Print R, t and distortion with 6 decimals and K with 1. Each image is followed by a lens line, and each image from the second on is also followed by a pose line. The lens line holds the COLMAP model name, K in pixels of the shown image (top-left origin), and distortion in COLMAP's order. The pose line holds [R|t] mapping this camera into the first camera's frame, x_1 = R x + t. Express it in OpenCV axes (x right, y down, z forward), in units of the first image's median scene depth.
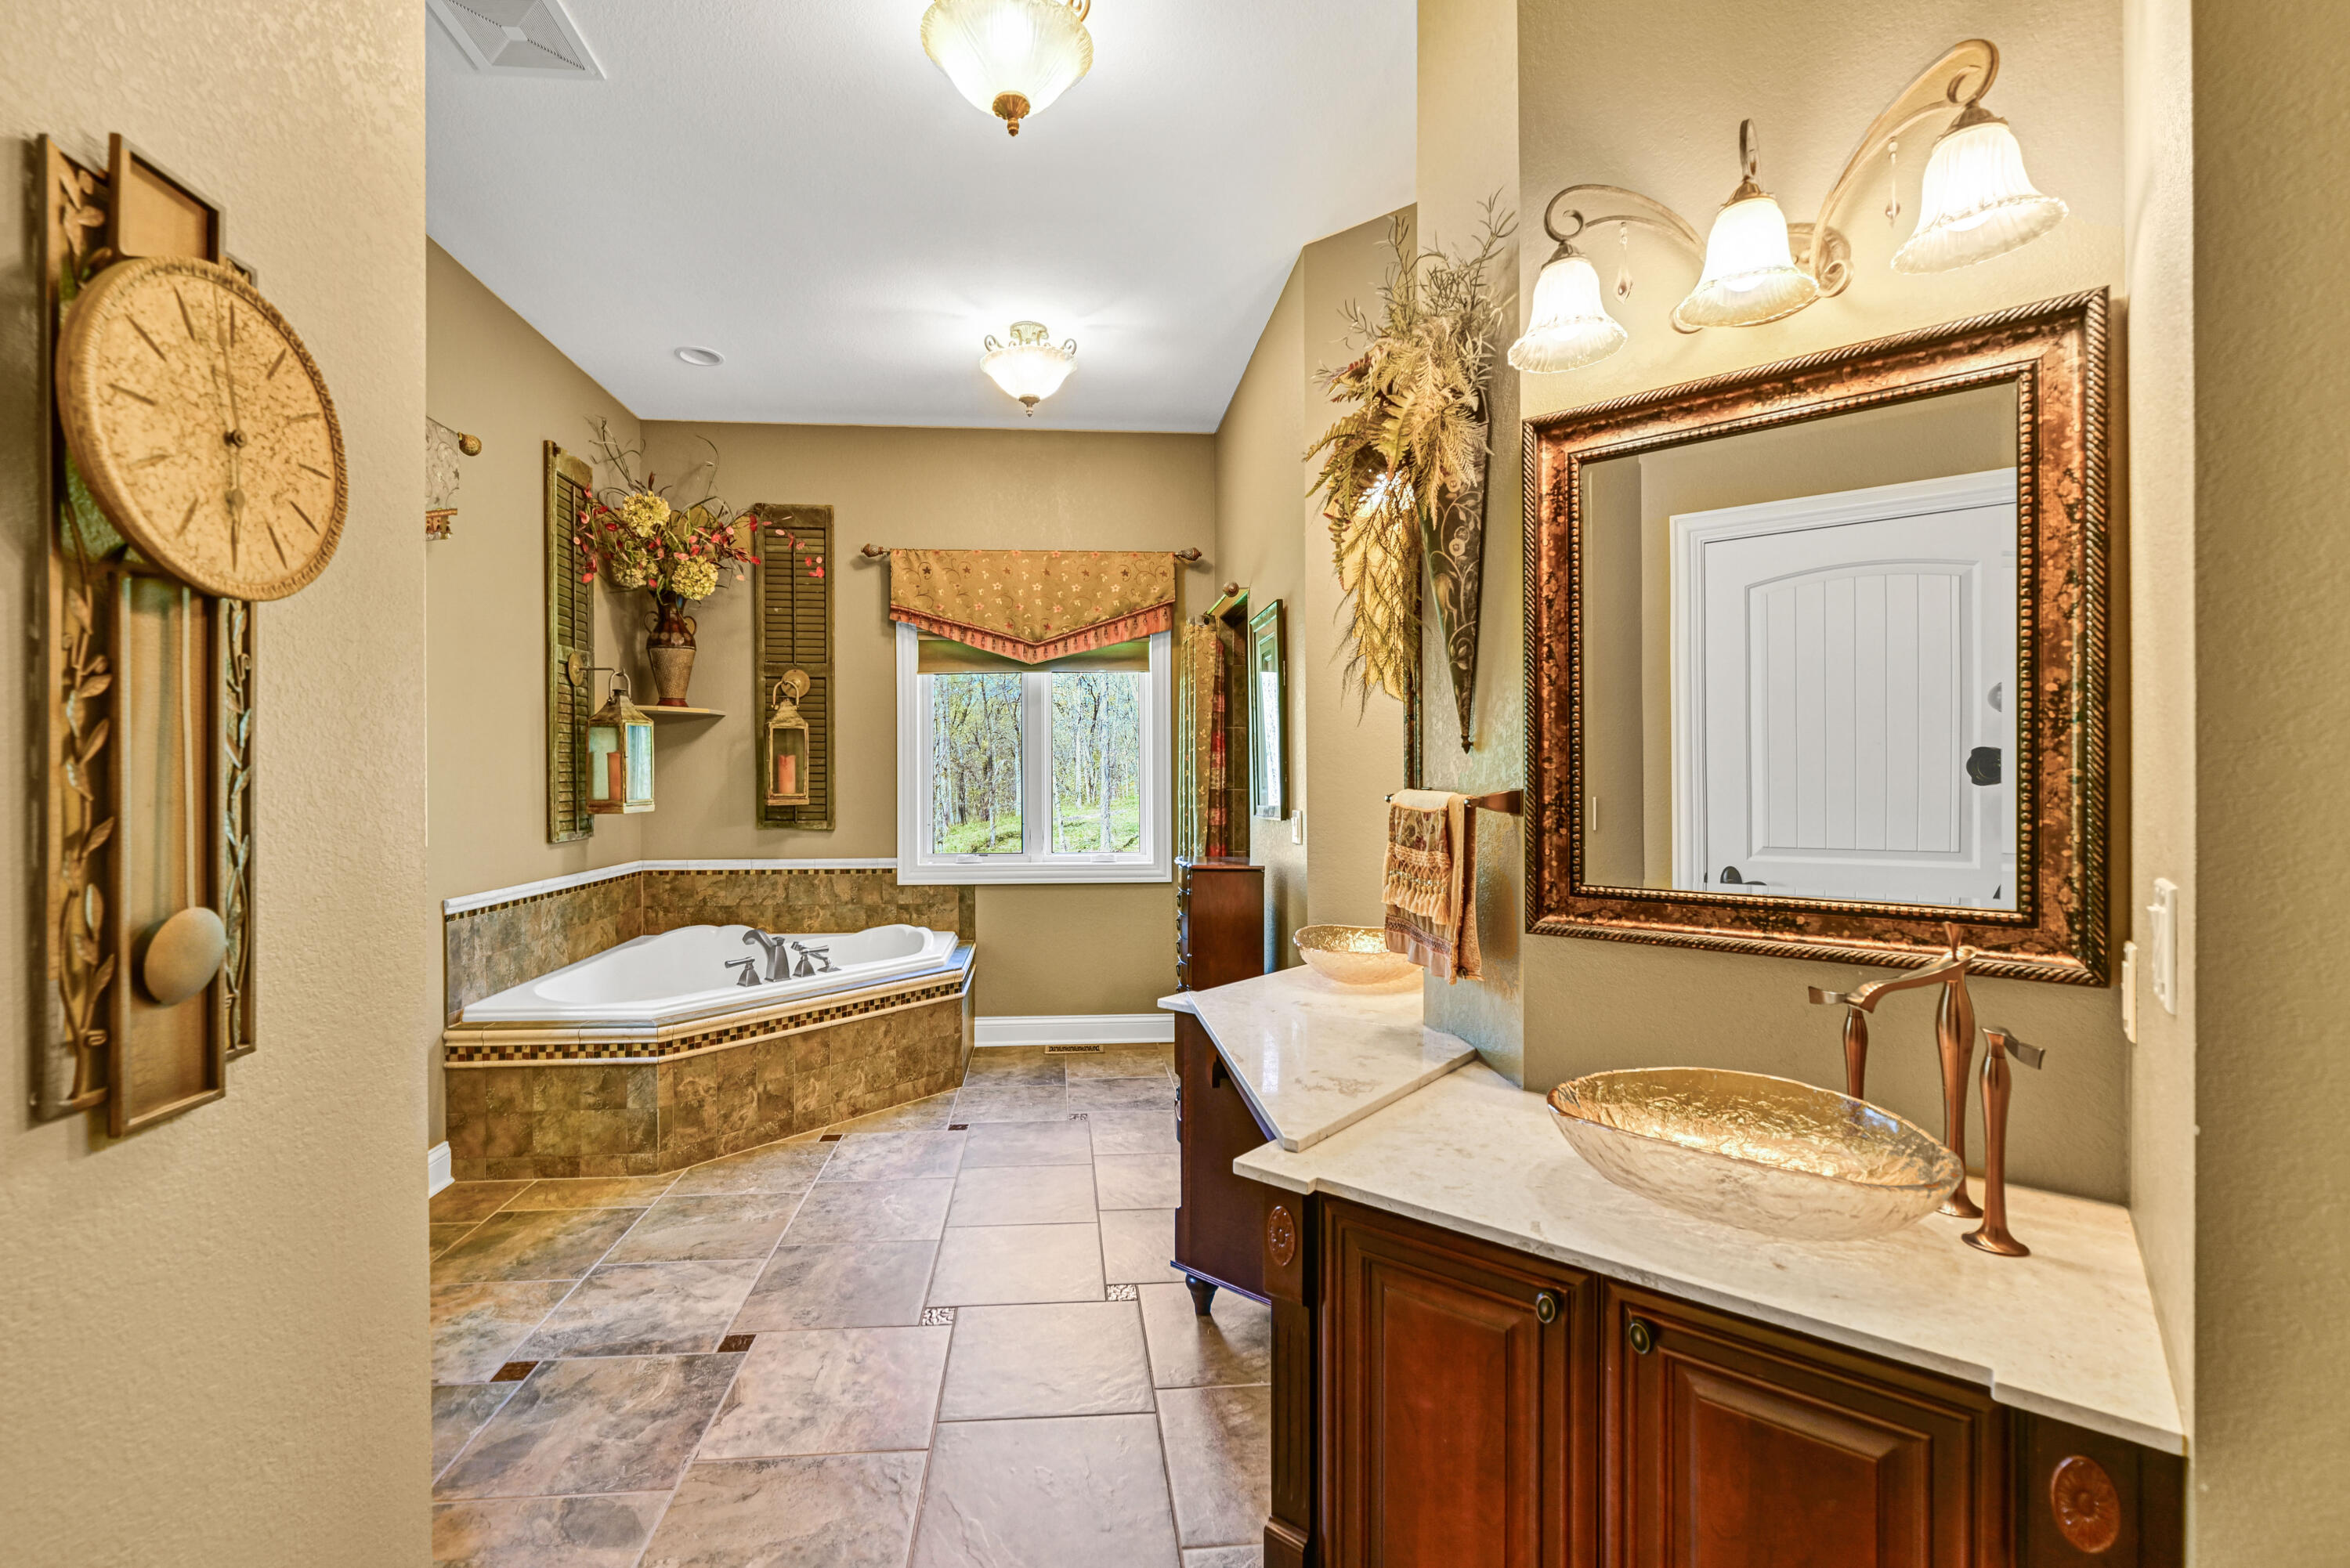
lens RADIAL K [[1020.0, 0, 1164.5], [0, 1020.0, 789.1], [0, 0, 1]] dist [-0.002899, -0.000275]
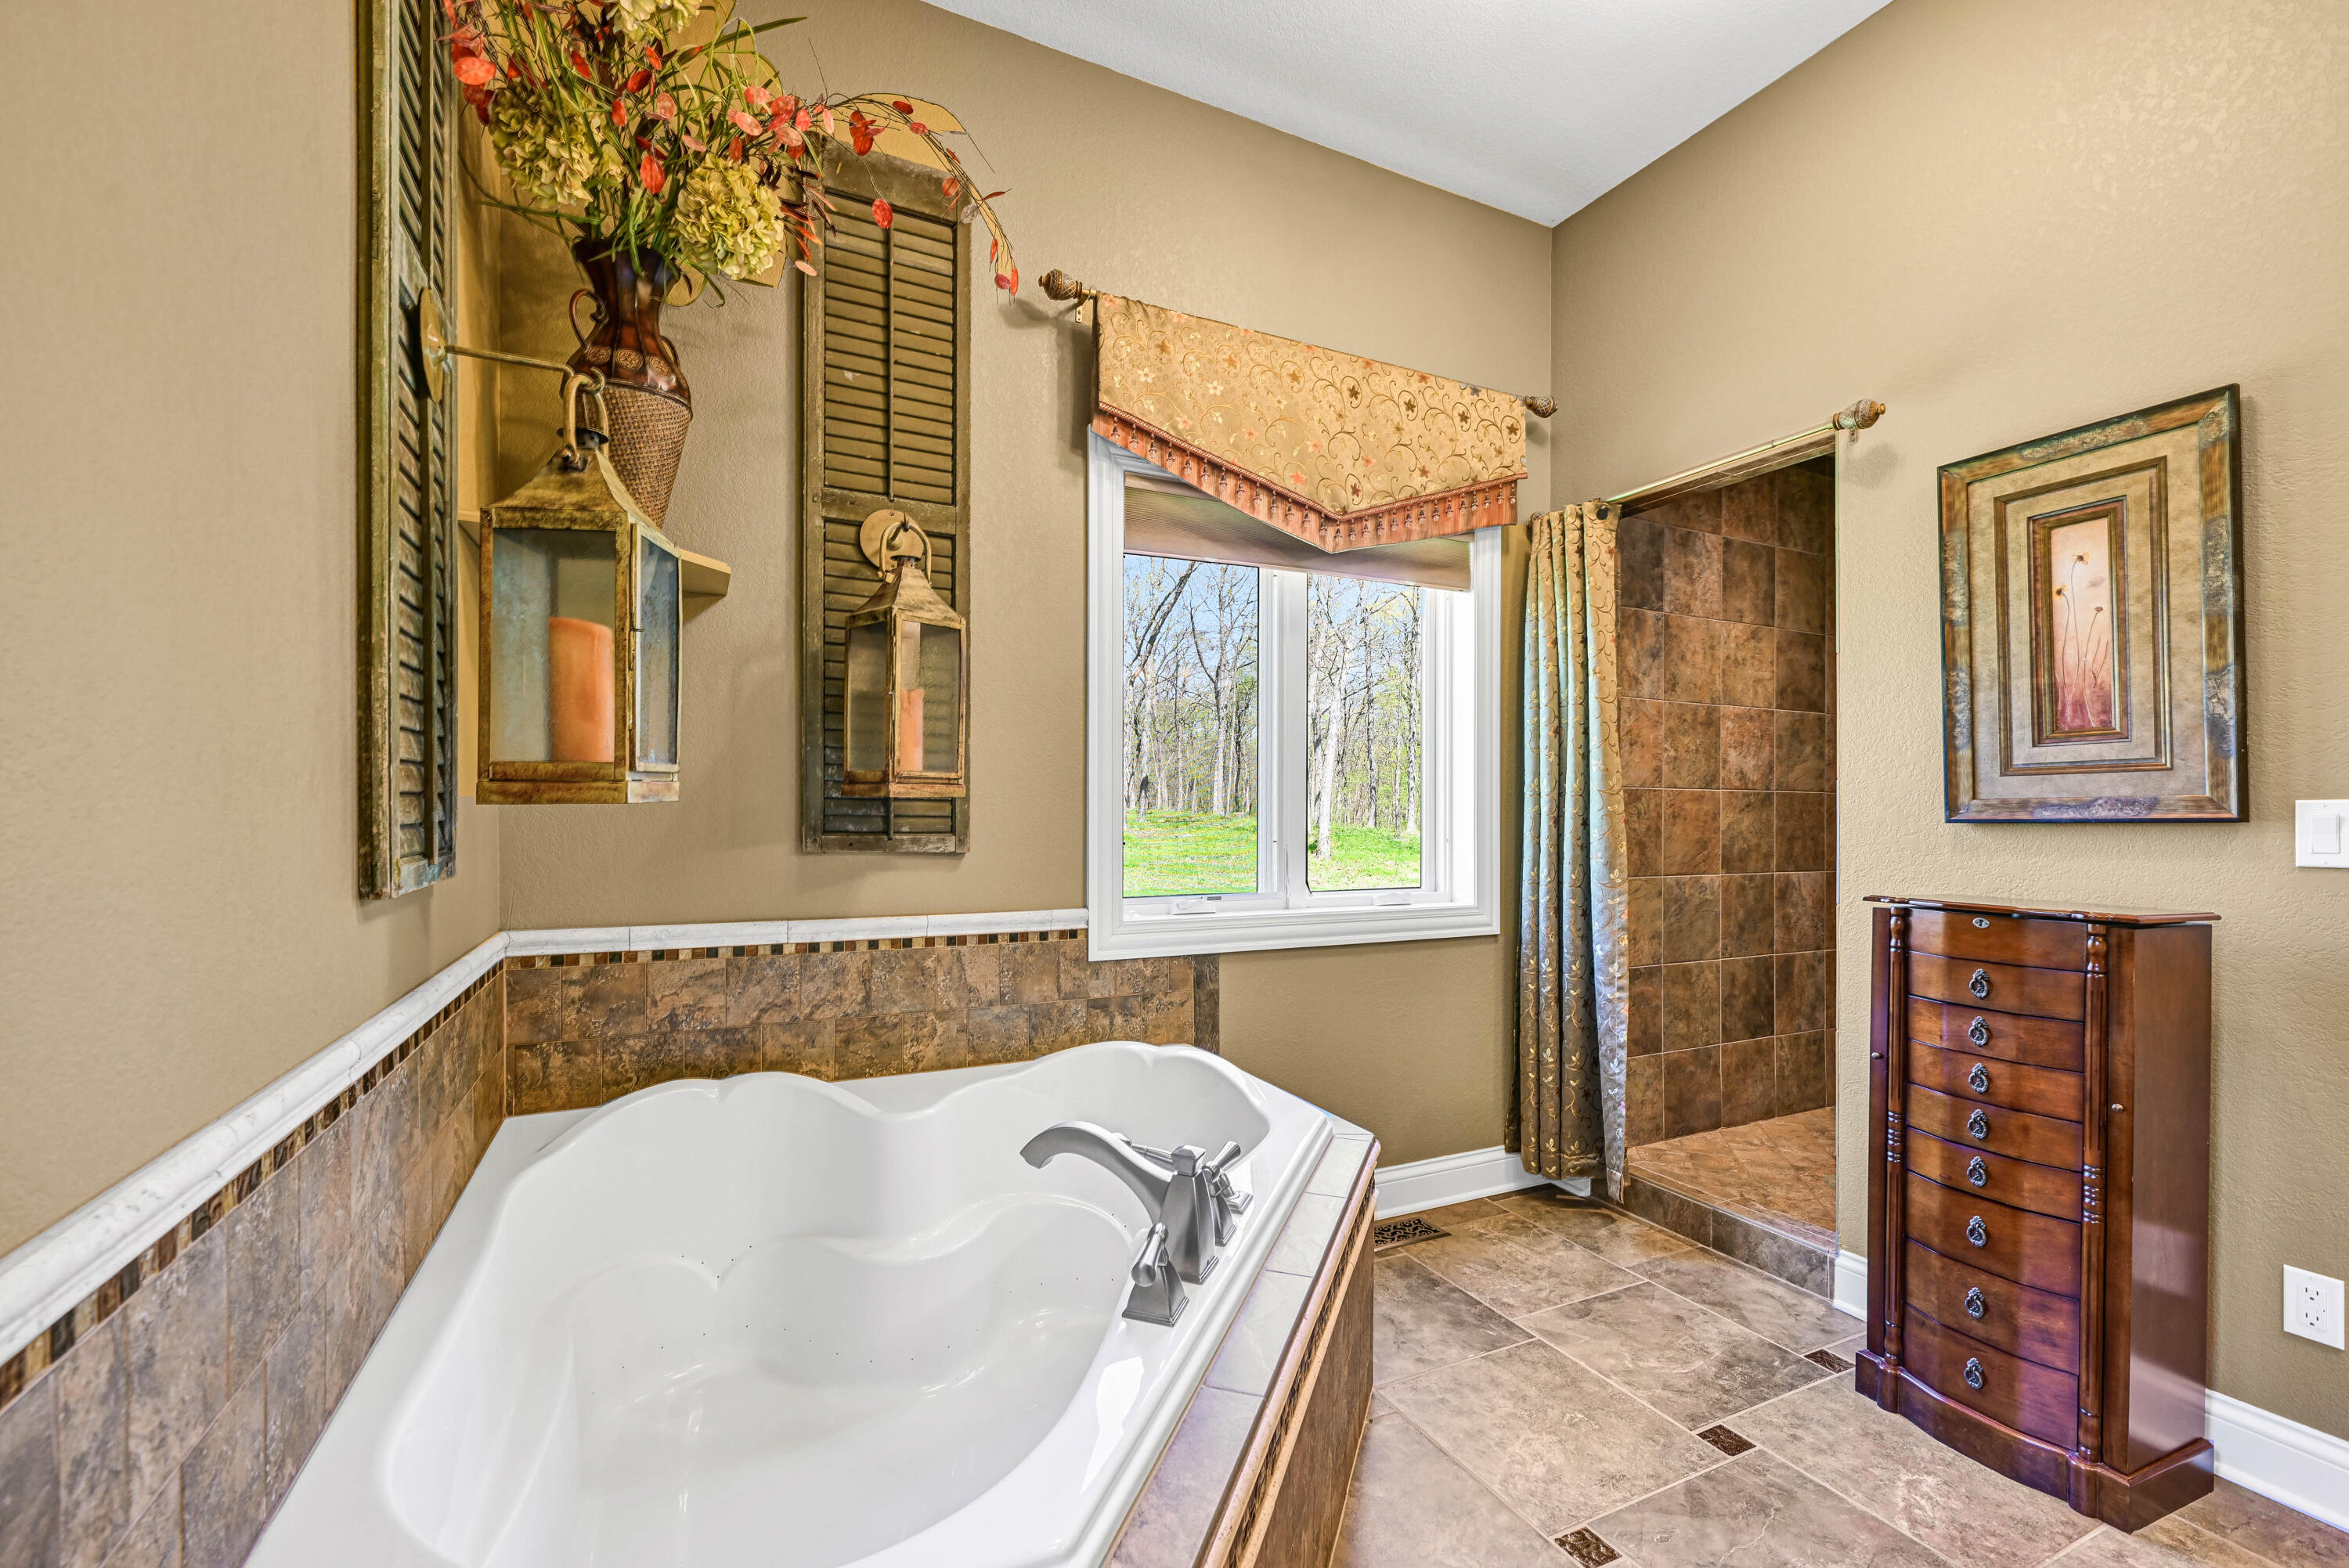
lens RADIAL K [[1019.6, 0, 1267.7], [0, 1019.6, 814.8], [0, 0, 1]] dist [-0.002899, -0.000275]
pose [[0.931506, 0.006969, 0.363658, -0.367588], [-0.006713, 0.999976, -0.001968, 0.021758], [-0.363663, -0.000608, 0.931530, 0.500029]]
